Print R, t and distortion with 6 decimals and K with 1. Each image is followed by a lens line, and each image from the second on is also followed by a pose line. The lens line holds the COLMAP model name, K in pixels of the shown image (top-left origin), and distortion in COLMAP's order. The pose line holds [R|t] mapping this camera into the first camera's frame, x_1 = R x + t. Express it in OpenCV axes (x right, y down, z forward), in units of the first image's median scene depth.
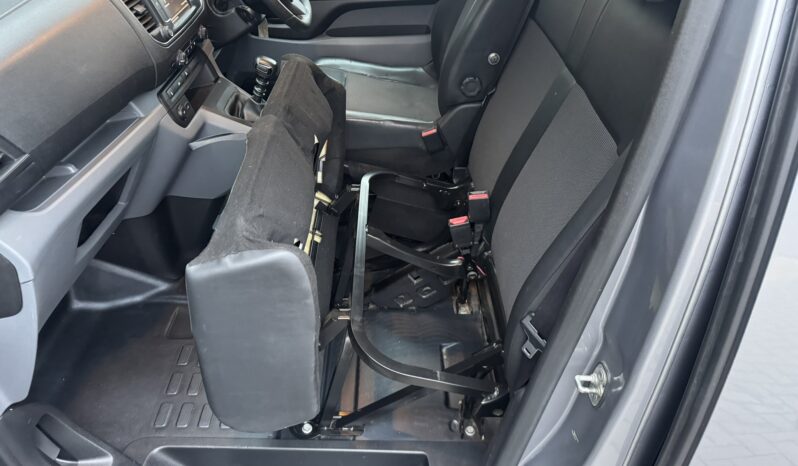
lens RADIAL K [[553.5, 0, 399.0], [0, 553.5, 233.0], [0, 0, 1]] dist [0.006938, 0.002149]
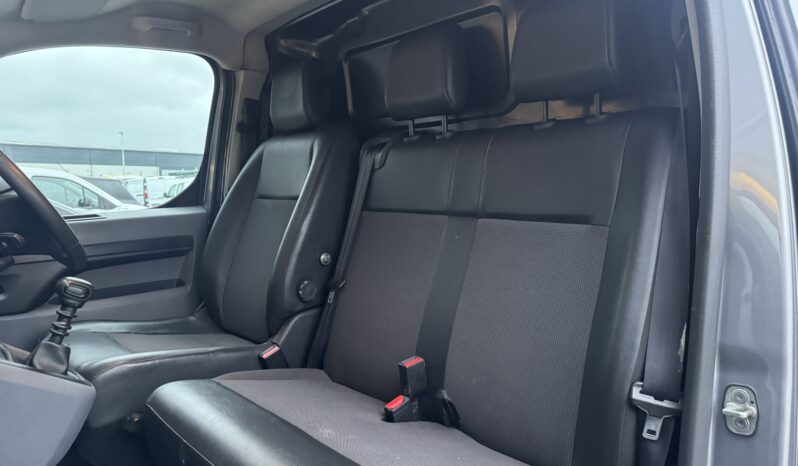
lens RADIAL K [[553.5, 0, 399.0], [0, 553.5, 233.0], [0, 0, 1]] dist [0.006938, 0.002149]
pose [[0.770130, -0.072955, 0.633702, -0.336849], [0.395424, 0.834135, -0.384524, 0.074677], [-0.500540, 0.546714, 0.671240, 0.244239]]
